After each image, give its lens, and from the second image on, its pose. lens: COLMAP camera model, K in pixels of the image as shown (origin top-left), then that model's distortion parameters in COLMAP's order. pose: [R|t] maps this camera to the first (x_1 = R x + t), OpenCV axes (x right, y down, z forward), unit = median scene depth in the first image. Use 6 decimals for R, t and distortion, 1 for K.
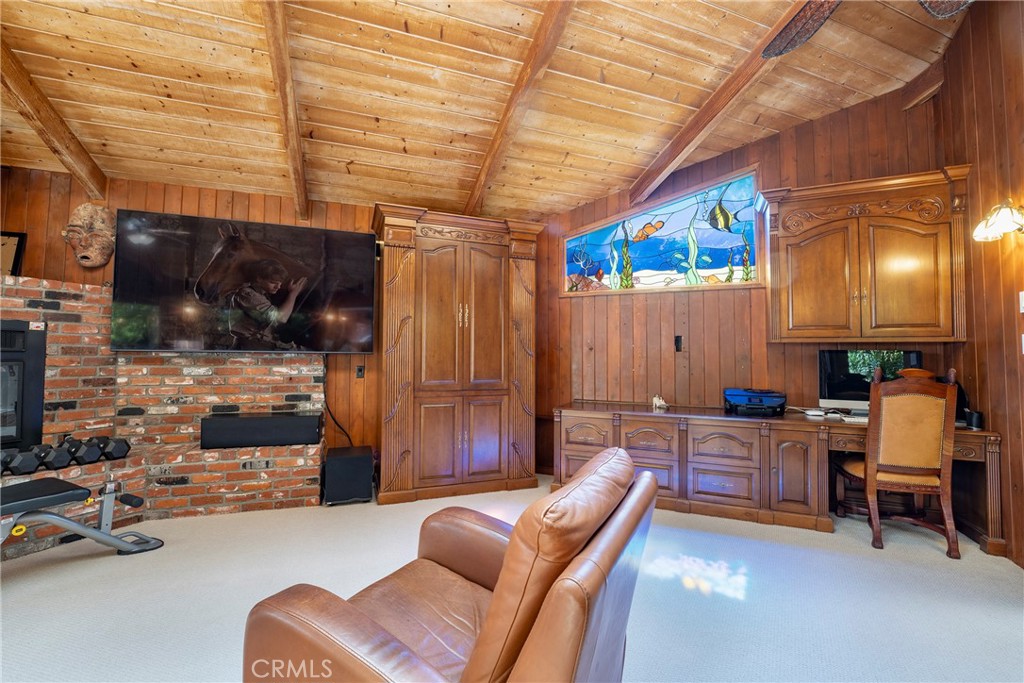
lens RADIAL K [[423.6, 0, 513.0], [0, 423.6, 340.1], [0, 0, 1]] dist [-0.030956, 0.004967]
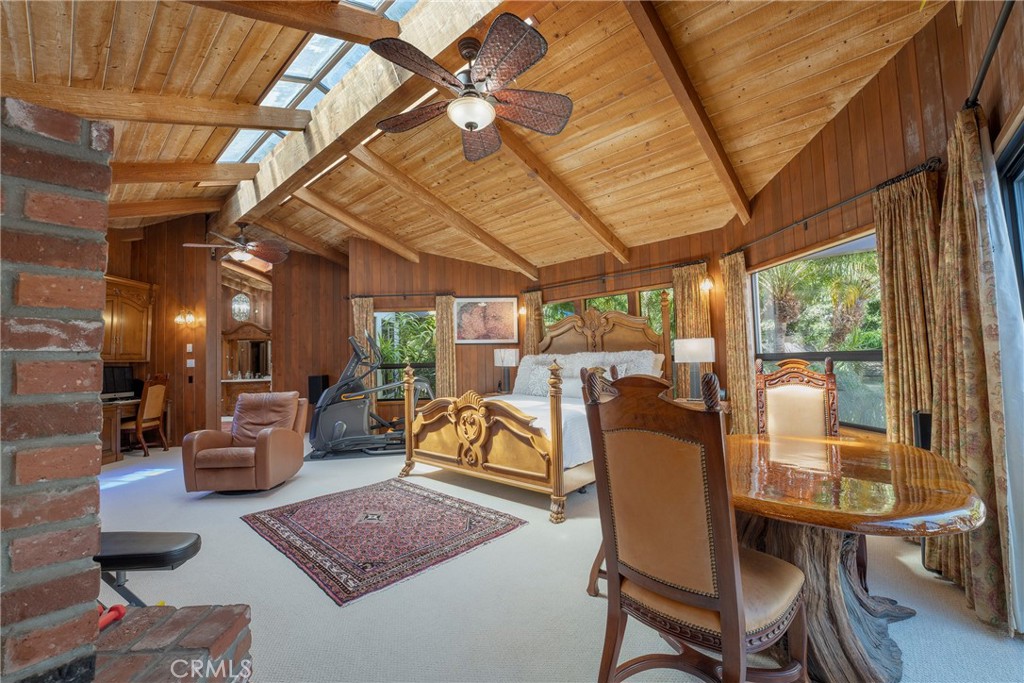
lens RADIAL K [[419.7, 0, 510.2], [0, 419.7, 339.0], [0, 0, 1]] dist [-0.032275, 0.004772]
pose [[-0.456798, 0.047896, 0.888280, -1.441828], [-0.011825, 0.998134, -0.059901, -0.008561], [-0.889492, -0.037866, -0.455379, 0.219553]]
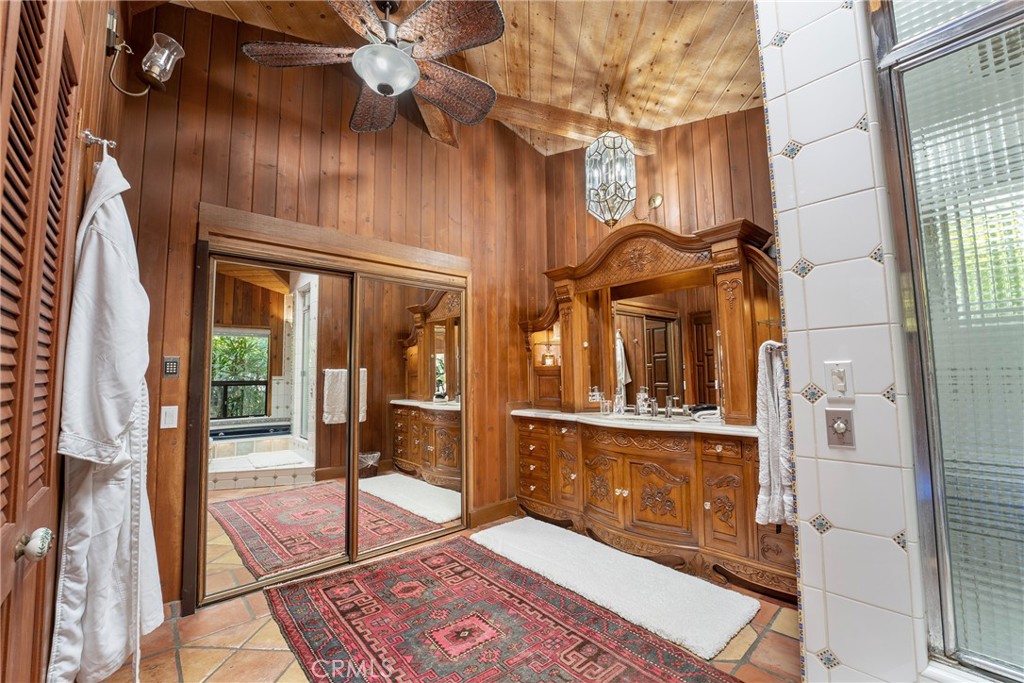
lens RADIAL K [[419.7, 0, 510.2], [0, 419.7, 339.0], [0, 0, 1]] dist [-0.032275, 0.004772]
pose [[0.369779, 0.068288, 0.926607, 0.975069], [-0.021867, 0.997659, -0.064798, 0.023372], [-0.928862, 0.003699, 0.370406, 0.445928]]
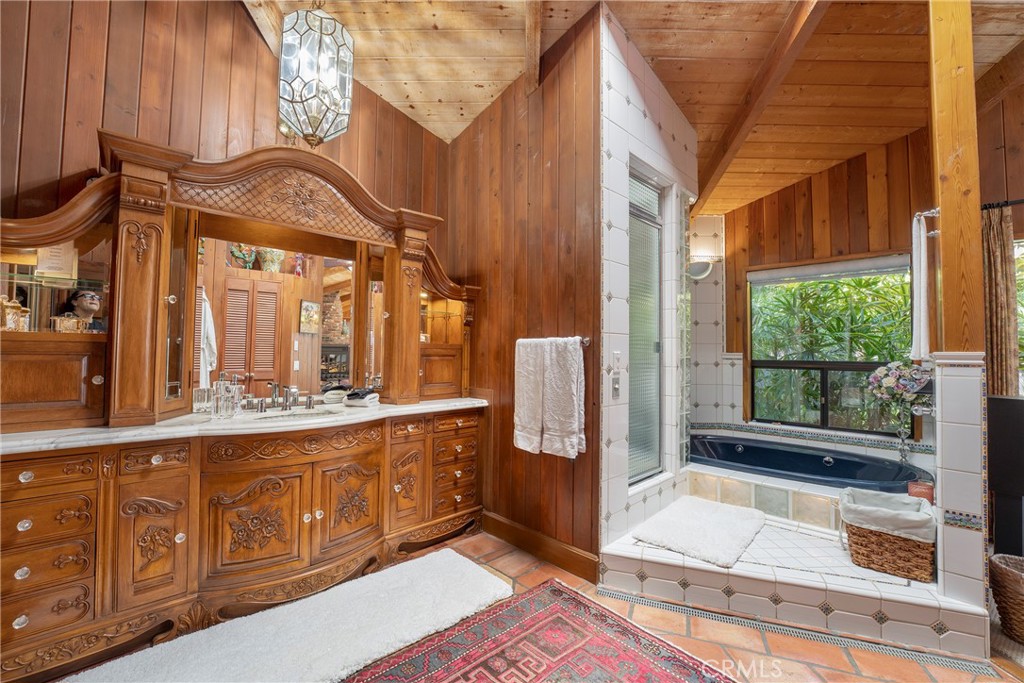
lens RADIAL K [[419.7, 0, 510.2], [0, 419.7, 339.0], [0, 0, 1]] dist [-0.032275, 0.004772]
pose [[-0.942079, -0.001794, 0.335385, 1.343165], [-0.026708, 0.997211, -0.069686, 0.044584], [-0.334325, -0.074607, -0.939500, 0.993889]]
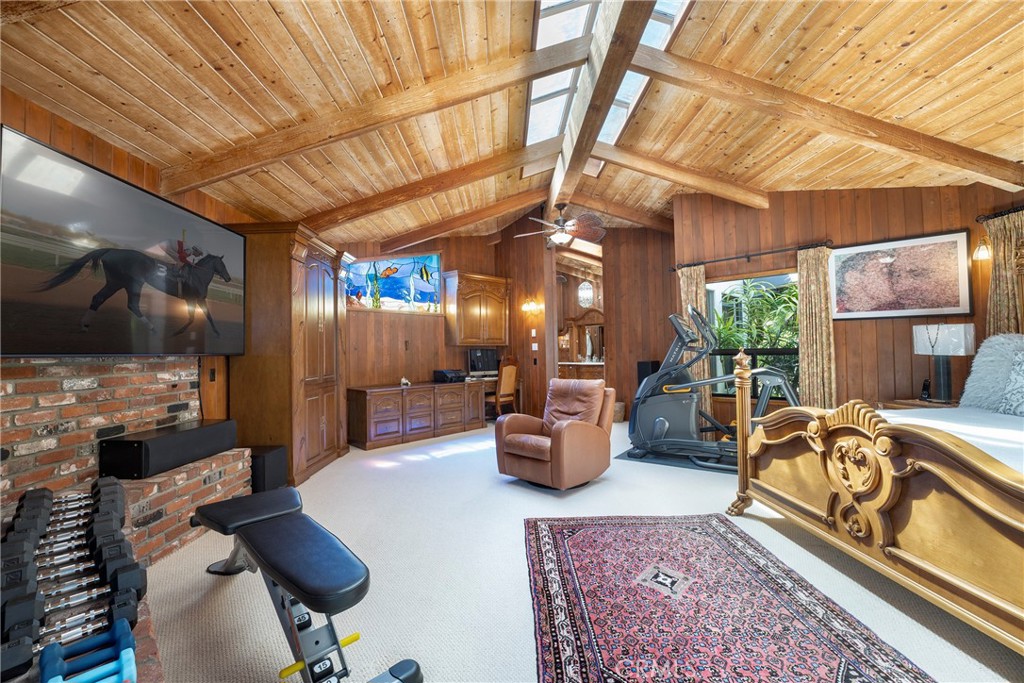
lens RADIAL K [[419.7, 0, 510.2], [0, 419.7, 339.0], [0, 0, 1]] dist [-0.032275, 0.004772]
pose [[0.333701, 0.016336, 0.942537, -1.131080], [-0.019125, 0.999761, -0.010557, -0.008263], [-0.942485, -0.014503, 0.333934, 0.078331]]
